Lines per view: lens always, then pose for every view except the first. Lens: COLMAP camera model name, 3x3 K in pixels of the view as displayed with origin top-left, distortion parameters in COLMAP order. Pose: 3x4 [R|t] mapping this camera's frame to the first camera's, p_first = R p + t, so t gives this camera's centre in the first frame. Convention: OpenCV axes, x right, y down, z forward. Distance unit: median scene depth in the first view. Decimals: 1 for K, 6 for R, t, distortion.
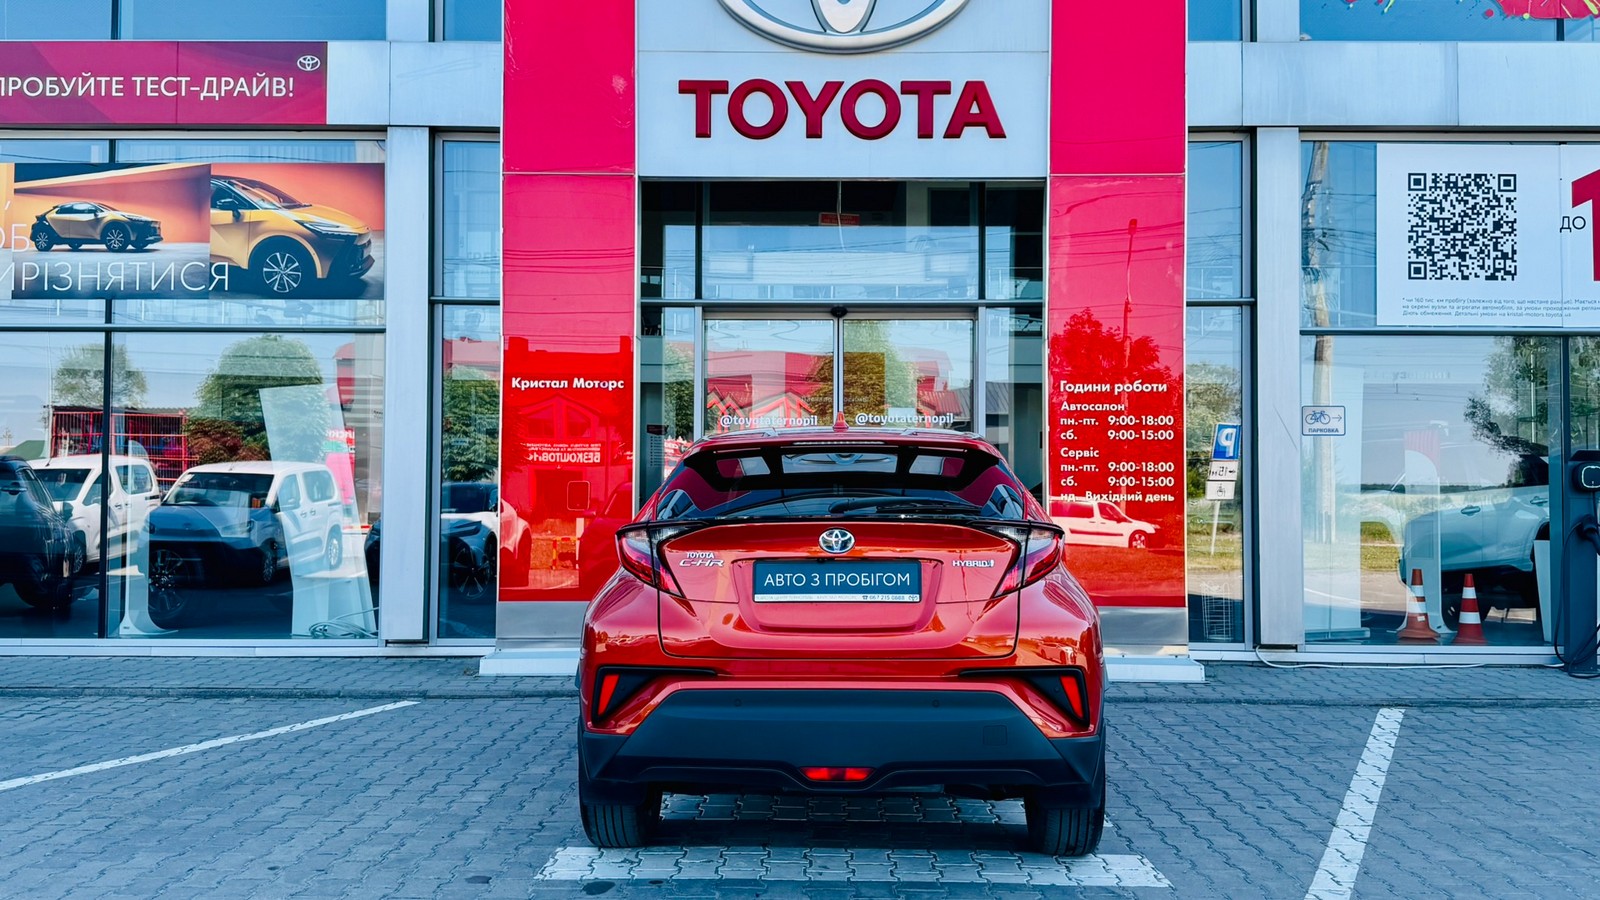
lens RADIAL K [[1401.5, 0, 801.1], [0, 1401.5, 446.6], [0, 0, 1]] dist [0.083721, -0.121091]
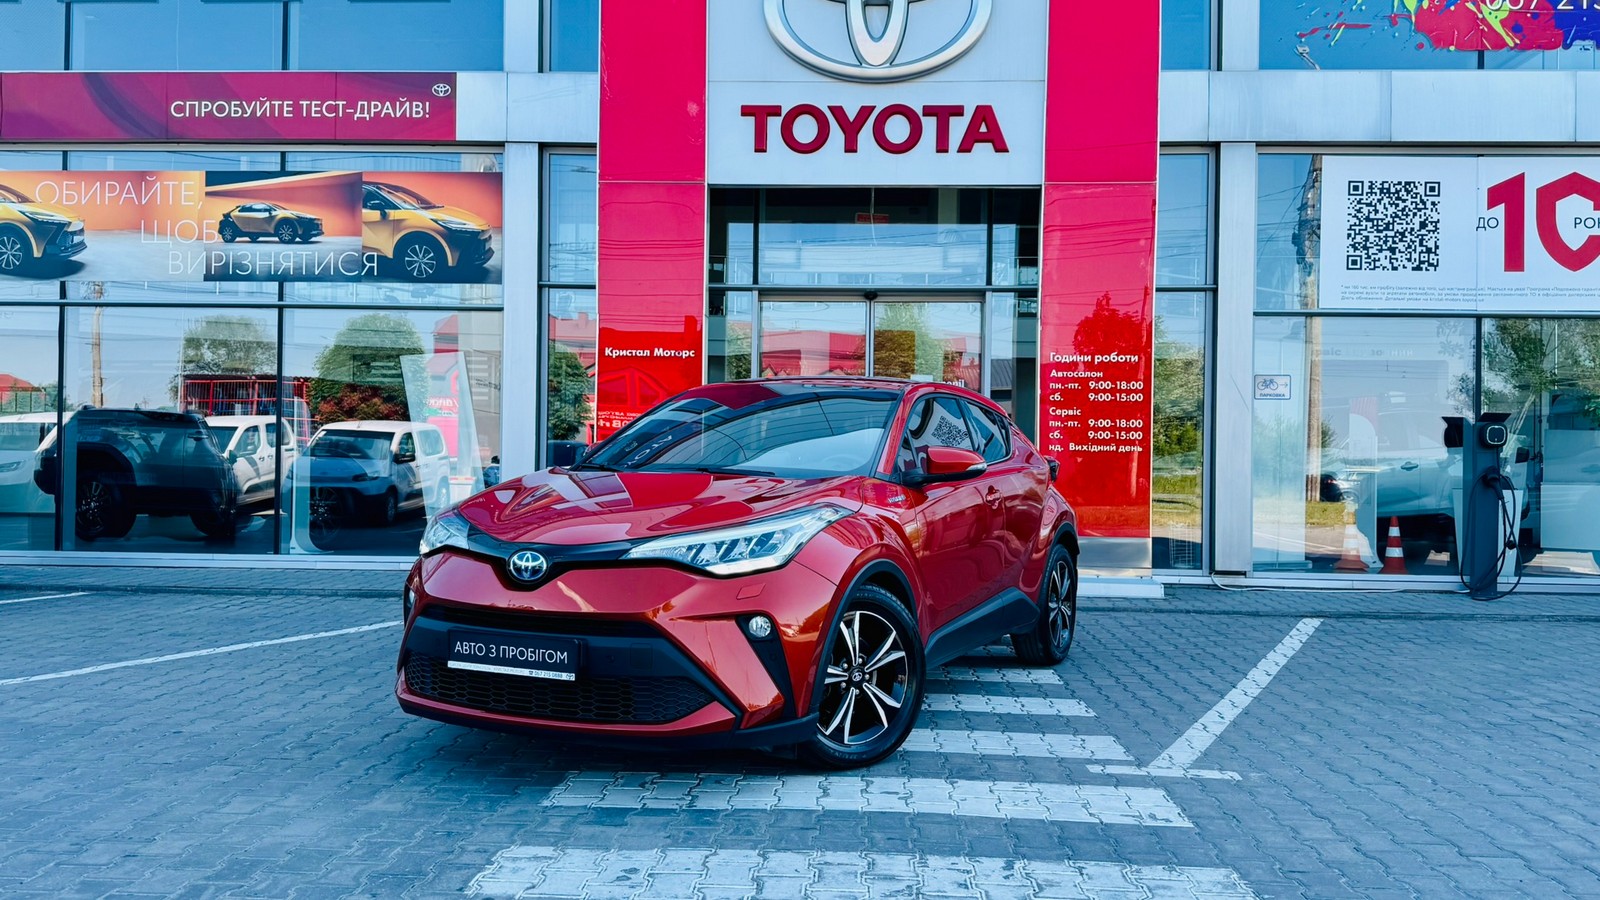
lens RADIAL K [[1272.0, 0, 800.0], [0, 1272.0, 450.0], [0, 0, 1]] dist [0.093025, -0.134200]
pose [[0.999255, 0.009501, -0.037400, 0.008342], [-0.008564, 0.999647, 0.025138, 0.011010], [0.037626, -0.024799, 0.998984, -0.110830]]
